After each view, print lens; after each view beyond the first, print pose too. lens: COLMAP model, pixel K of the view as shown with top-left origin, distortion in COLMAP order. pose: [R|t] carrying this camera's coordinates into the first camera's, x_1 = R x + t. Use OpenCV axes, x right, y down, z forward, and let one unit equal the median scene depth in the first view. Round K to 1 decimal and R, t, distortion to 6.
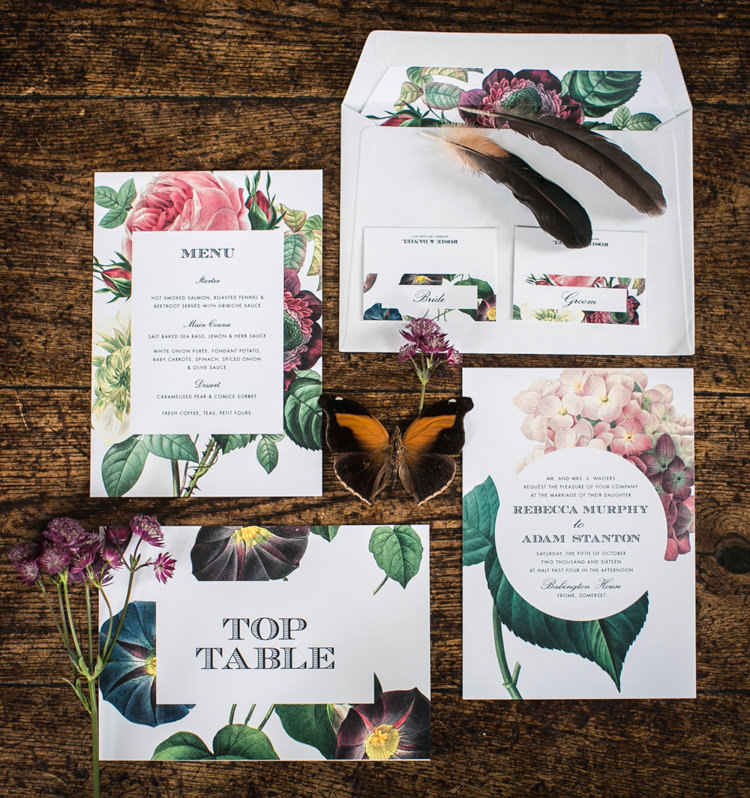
lens RADIAL K [[1193.0, 0, 375.3], [0, 1193.0, 399.7], [0, 0, 1]] dist [-0.044543, 0.000000]
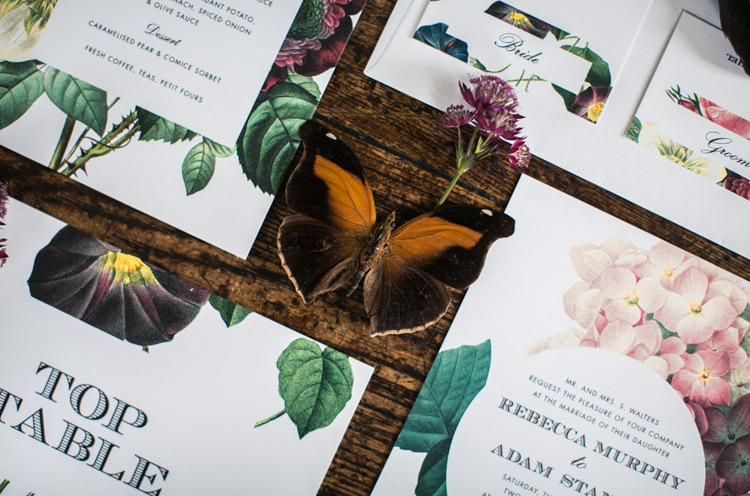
lens RADIAL K [[1380.7, 0, 375.1], [0, 1380.7, 249.0], [0, 0, 1]] dist [-0.289647, 0.000000]
pose [[0.905597, 0.423167, -0.028718, 0.039300], [-0.420989, 0.905044, 0.060531, -0.000688], [0.051606, -0.042726, 0.997753, 0.243761]]
